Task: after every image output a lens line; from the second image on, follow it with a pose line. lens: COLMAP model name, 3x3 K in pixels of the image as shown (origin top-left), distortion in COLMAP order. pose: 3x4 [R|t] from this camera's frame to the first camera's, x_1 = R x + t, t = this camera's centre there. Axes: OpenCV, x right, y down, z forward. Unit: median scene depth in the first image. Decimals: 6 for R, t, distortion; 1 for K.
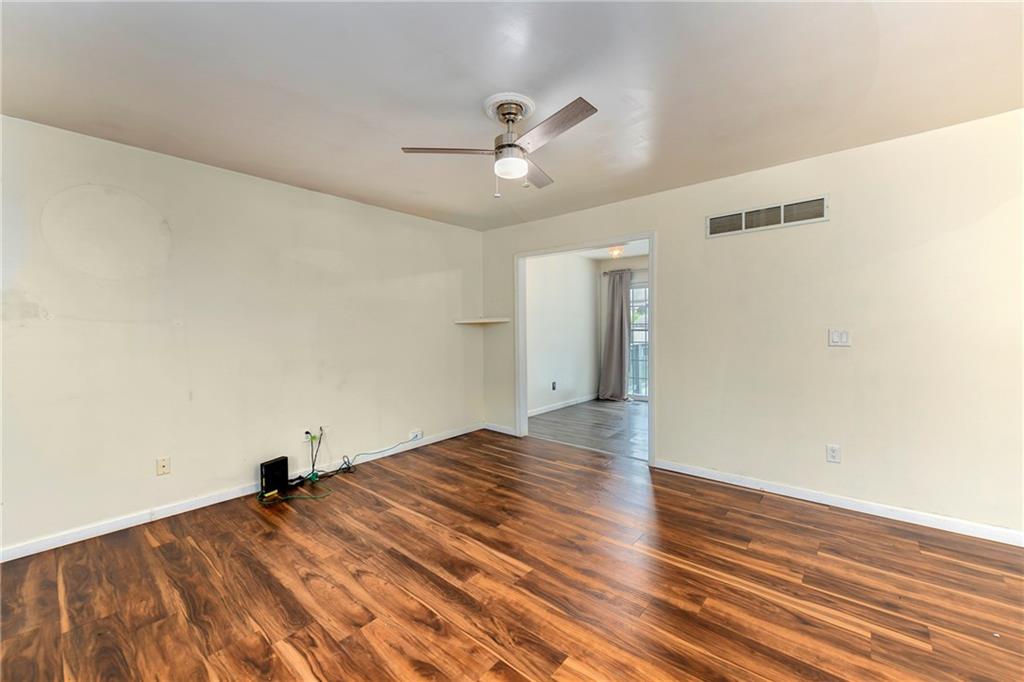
lens RADIAL K [[404.0, 0, 512.0], [0, 404.0, 341.0], [0, 0, 1]] dist [0.001879, 0.000053]
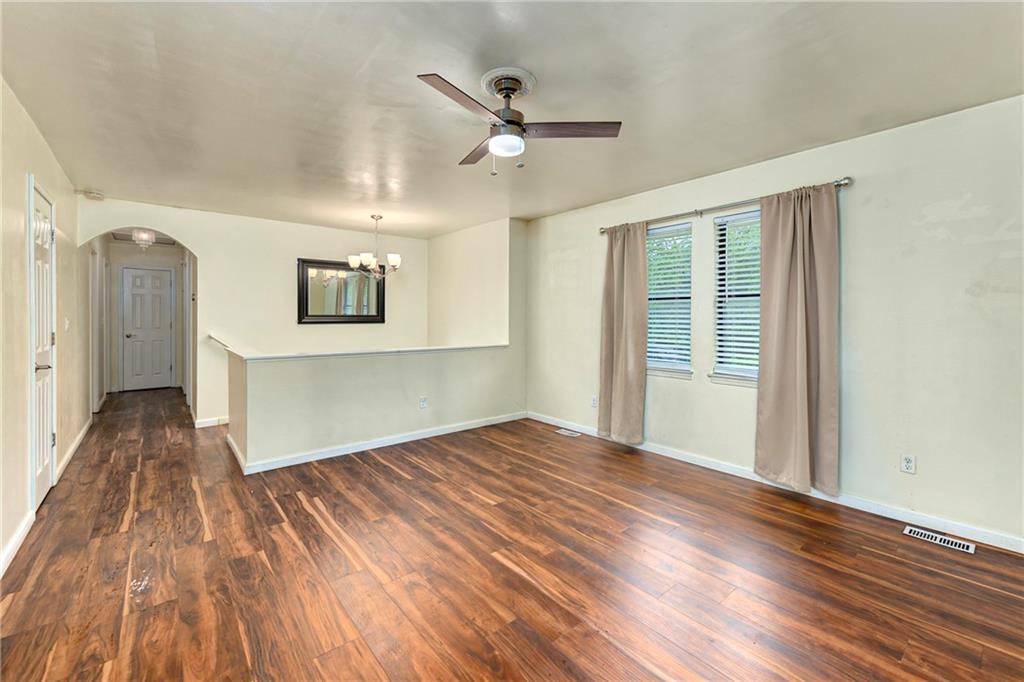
lens RADIAL K [[423.3, 0, 511.5], [0, 423.3, 319.5], [0, 0, 1]] dist [0.001521, -0.000055]
pose [[-0.986835, 0.007737, 0.161546, -0.162307], [0.013804, 0.999240, 0.036466, -0.055669], [-0.161141, 0.038216, -0.986191, 1.868622]]
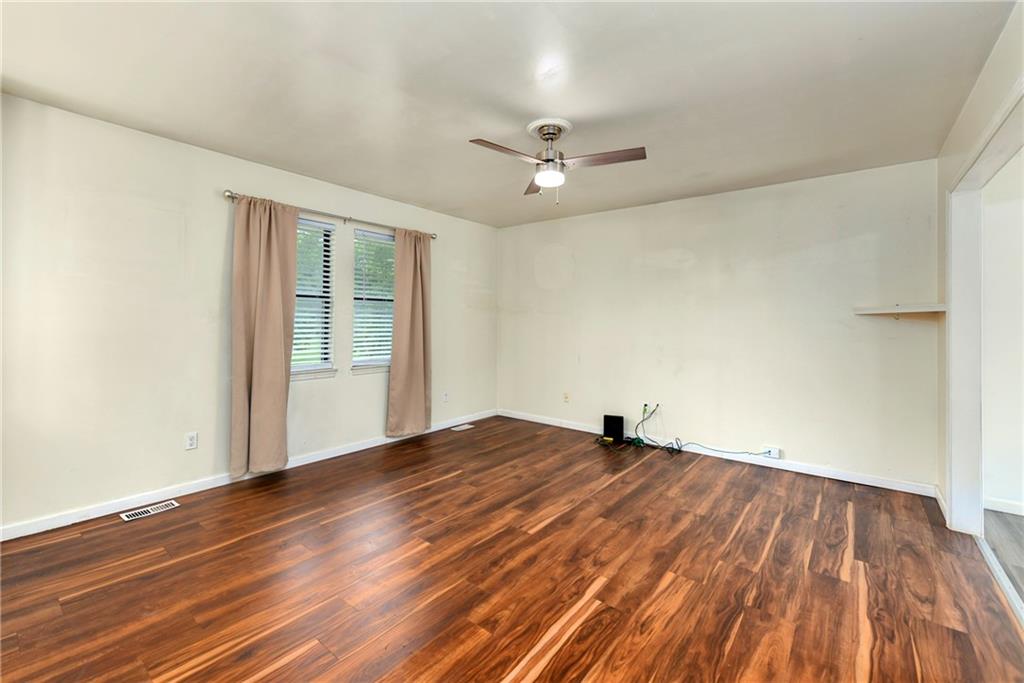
lens RADIAL K [[432.9, 0, 511.8], [0, 432.9, 316.4], [0, 0, 1]] dist [0.003381, 0.000189]
pose [[0.044638, 0.003828, -0.998996, 1.151543], [-0.046245, 0.998929, 0.001761, -0.032160], [0.997932, 0.046120, 0.044767, 0.801222]]
